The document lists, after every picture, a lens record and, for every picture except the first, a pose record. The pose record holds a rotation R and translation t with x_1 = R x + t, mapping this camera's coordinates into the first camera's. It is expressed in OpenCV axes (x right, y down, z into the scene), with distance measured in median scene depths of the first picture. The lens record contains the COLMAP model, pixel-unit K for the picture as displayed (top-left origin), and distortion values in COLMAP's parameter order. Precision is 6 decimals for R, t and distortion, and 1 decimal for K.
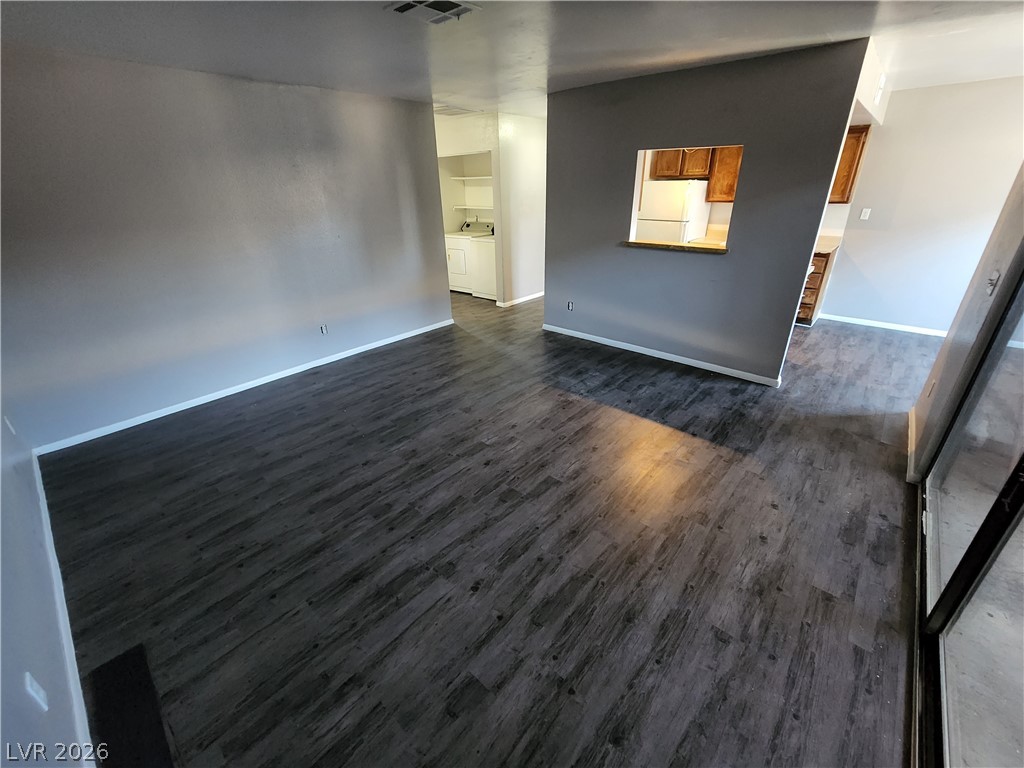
lens RADIAL K [[420.4, 0, 509.9], [0, 420.4, 380.9], [0, 0, 1]] dist [0.000138, 0.000663]
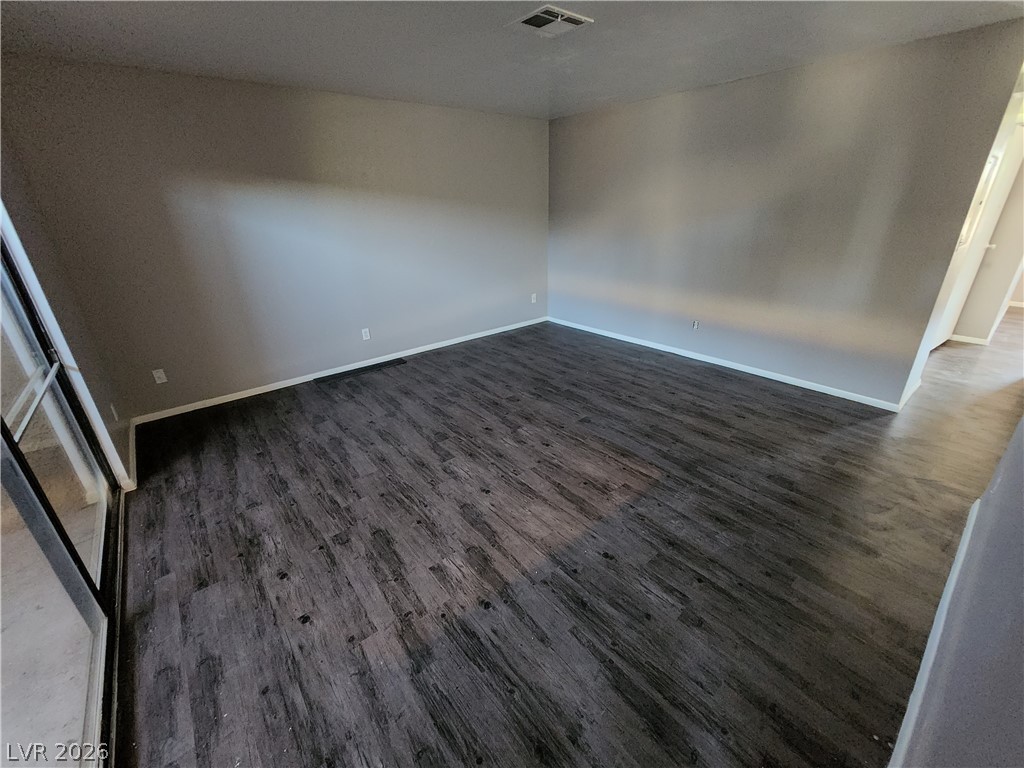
lens RADIAL K [[420.4, 0, 509.3], [0, 420.4, 384.2], [0, 0, 1]] dist [0.000138, 0.000663]
pose [[-0.153360, 0.416415, -0.896147, 0.993889], [-0.395197, 0.805347, 0.441853, -0.468596], [0.905704, 0.421918, 0.041058, 1.046752]]
